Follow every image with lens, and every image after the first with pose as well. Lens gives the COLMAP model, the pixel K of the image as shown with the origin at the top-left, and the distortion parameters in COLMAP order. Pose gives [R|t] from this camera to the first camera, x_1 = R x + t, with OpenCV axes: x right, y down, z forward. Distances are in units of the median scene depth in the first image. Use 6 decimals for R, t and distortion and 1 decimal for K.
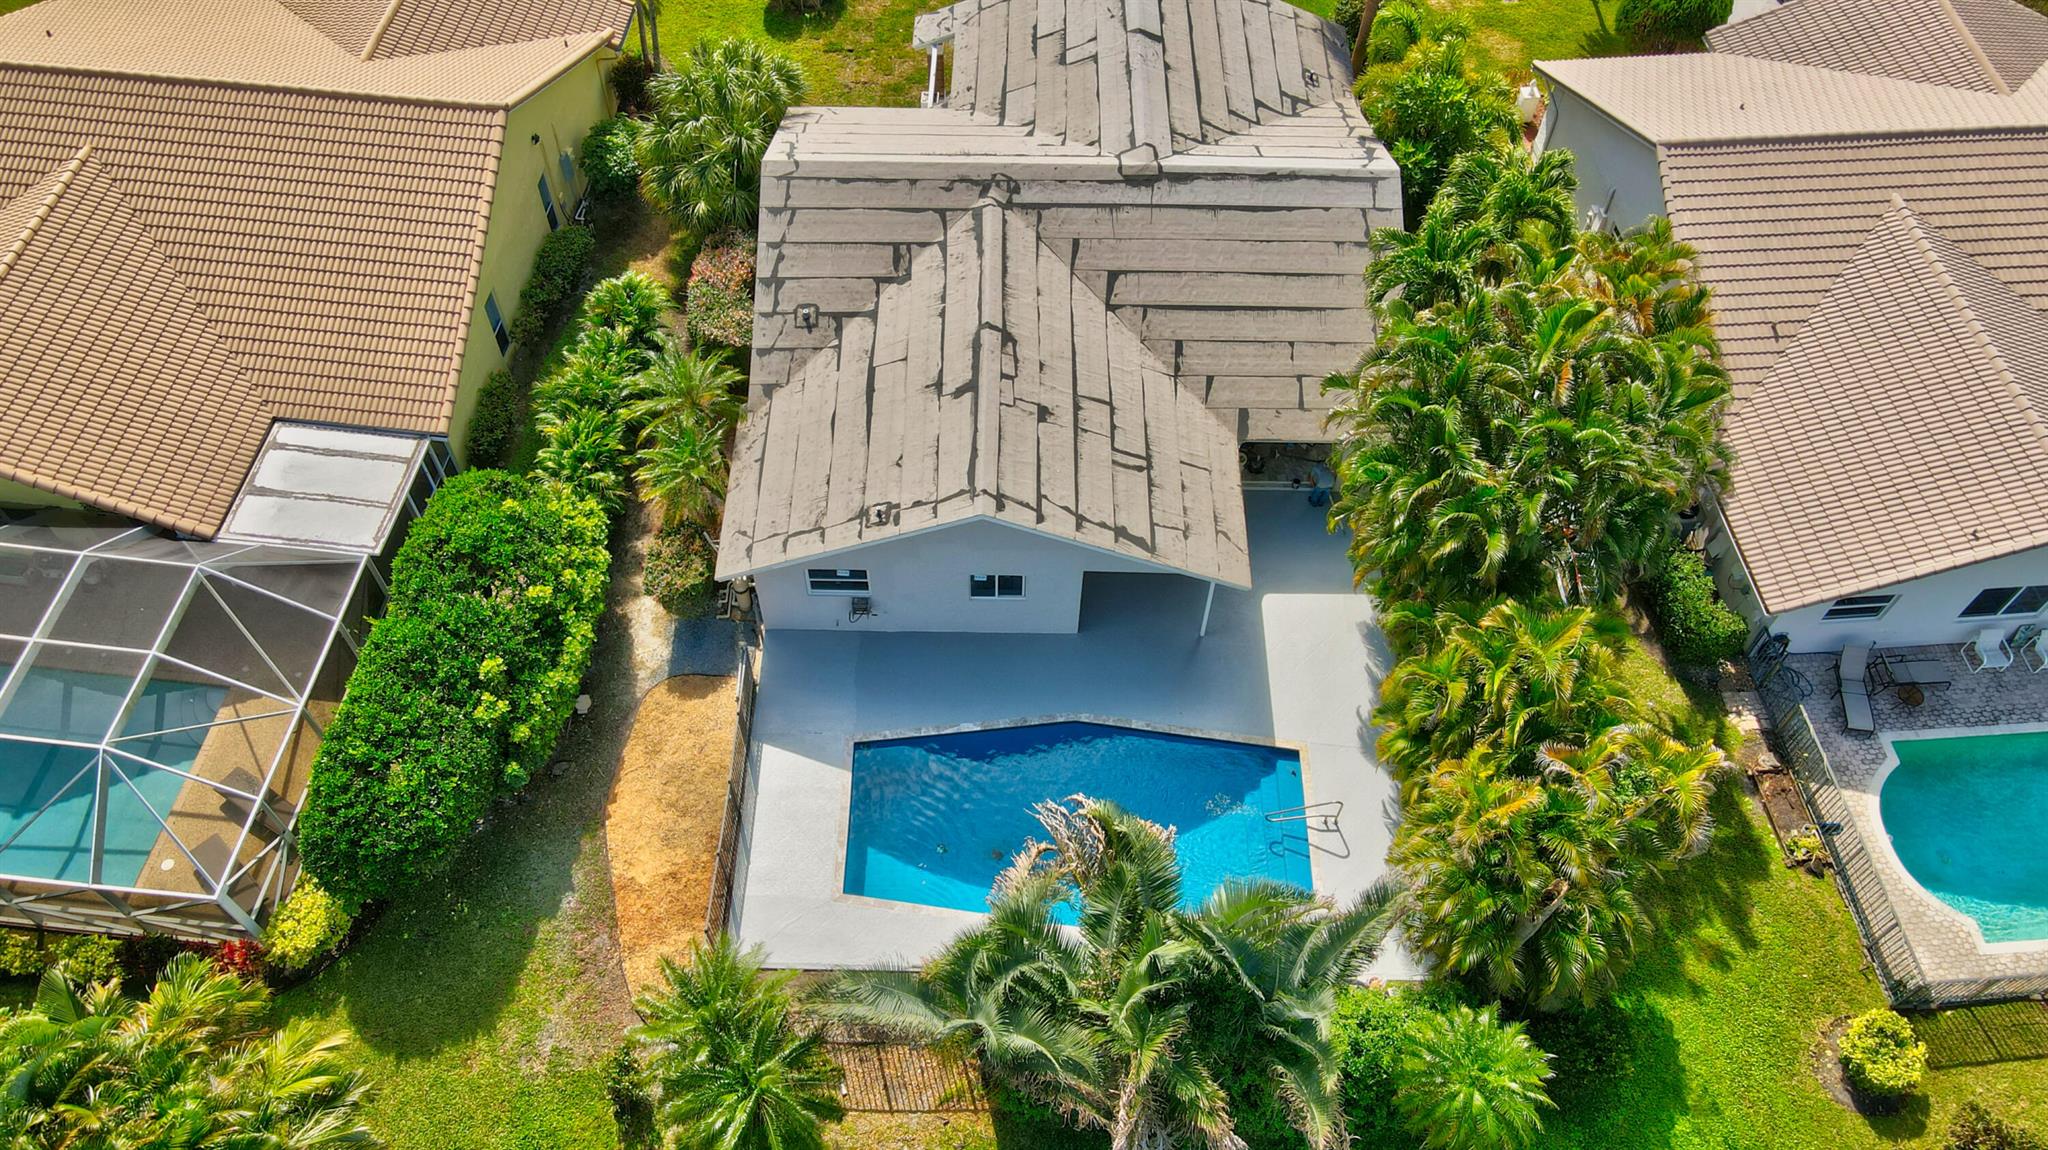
lens RADIAL K [[1514.2, 0, 1020.7], [0, 1514.2, 568.1], [0, 0, 1]] dist [-0.000360, 0.027181]
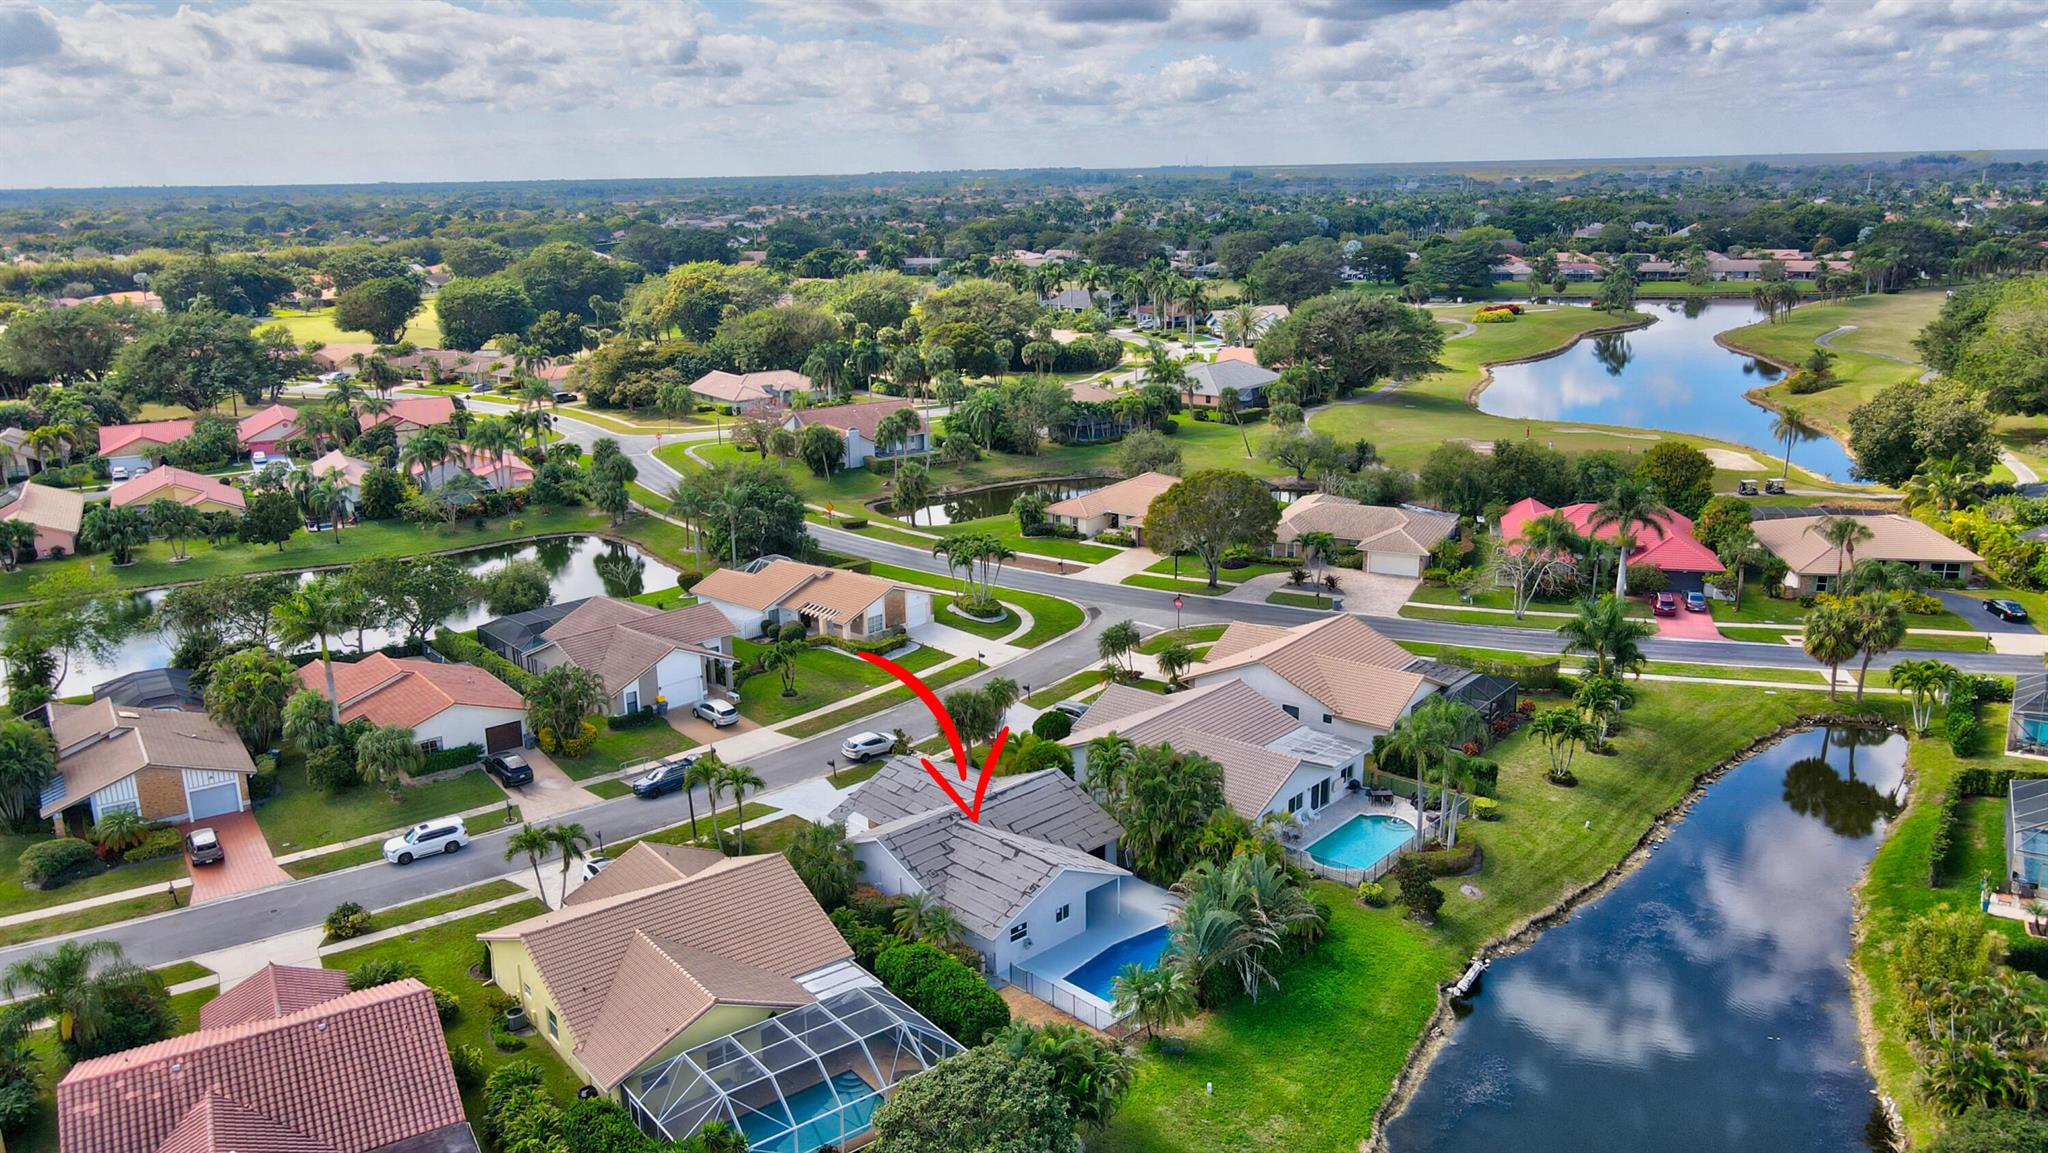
lens RADIAL K [[1514.2, 0, 1019.4], [0, 1514.2, 556.7], [0, 0, 1]] dist [-0.000360, 0.027181]
pose [[0.720972, -0.196532, 0.664511, -1.657253], [0.582283, 0.691711, -0.427180, 0.647994], [-0.375695, 0.694918, 0.613141, -0.990916]]
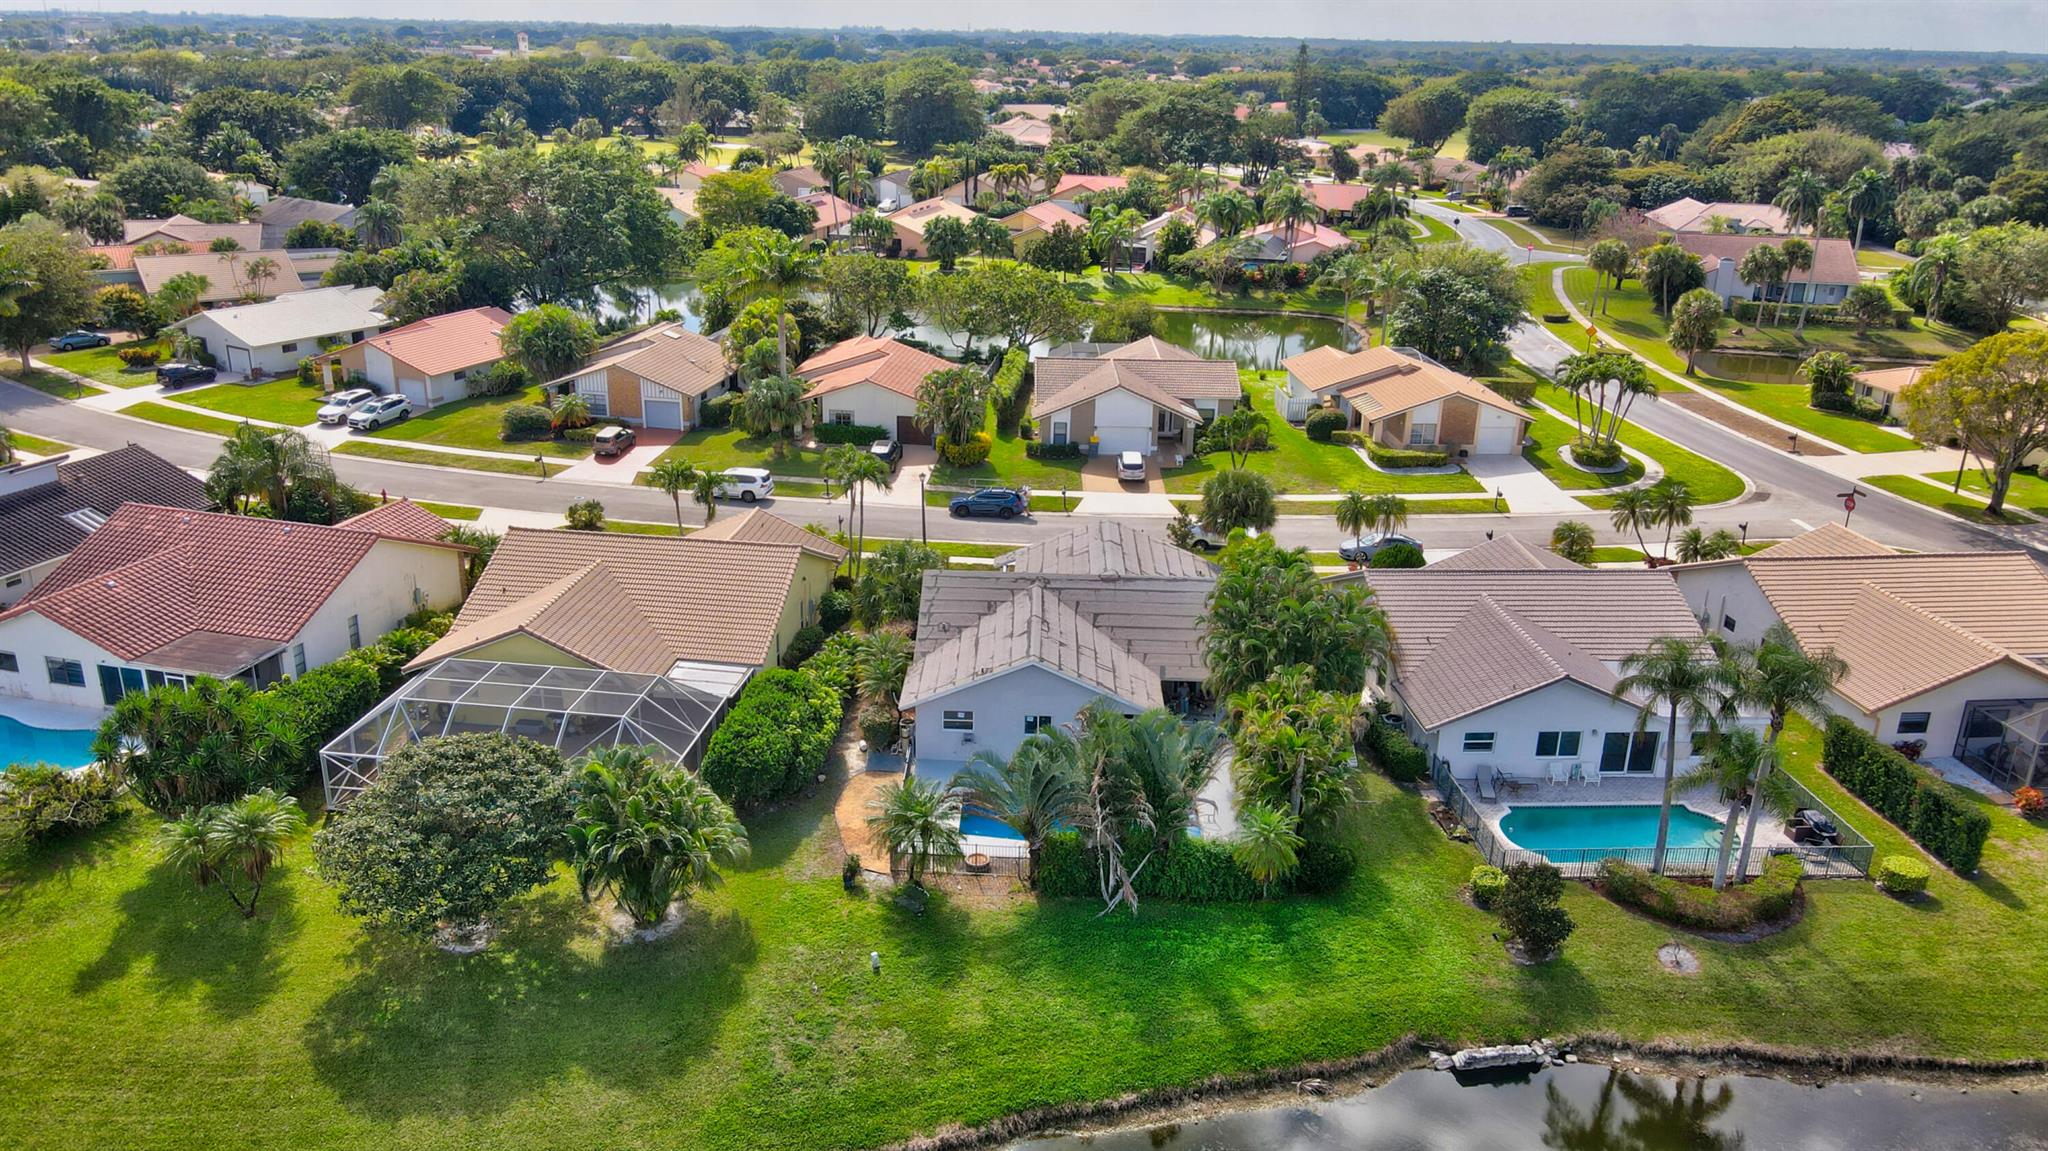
lens RADIAL K [[1514.2, 0, 1021.1], [0, 1514.2, 576.4], [0, 0, 1]] dist [-0.000360, 0.027181]
pose [[0.999852, 0.012619, -0.011696, -0.016774], [-0.017050, 0.817894, -0.575116, 0.963224], [0.002308, 0.575230, 0.817989, -0.704137]]
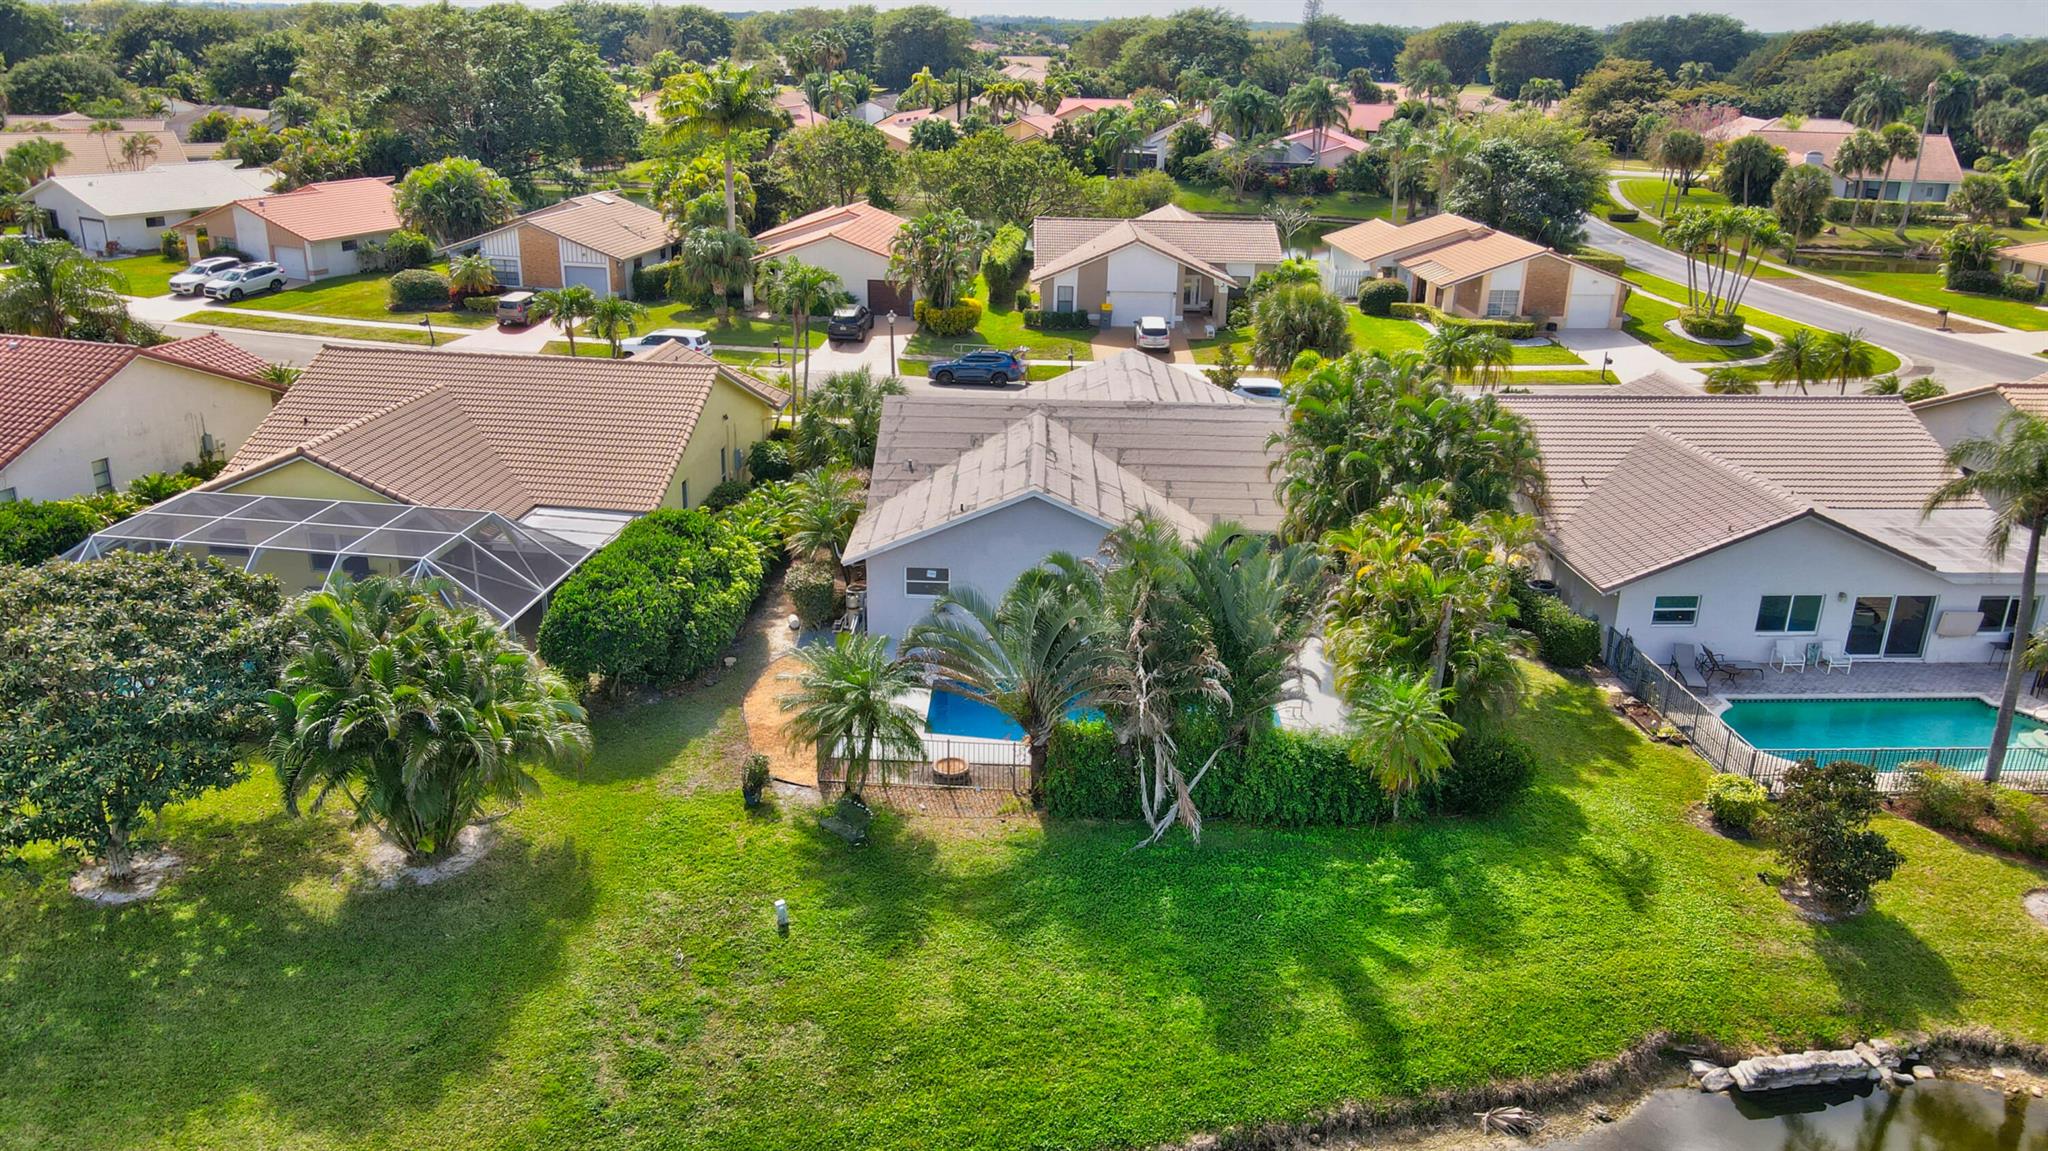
lens RADIAL K [[1514.2, 0, 1018.5], [0, 1514.2, 582.6], [0, 0, 1]] dist [-0.000360, 0.027181]
pose [[0.999867, 0.010982, -0.012054, -0.019780], [-0.015879, 0.823784, -0.566682, 0.768518], [0.003706, 0.566798, 0.823849, -0.131673]]
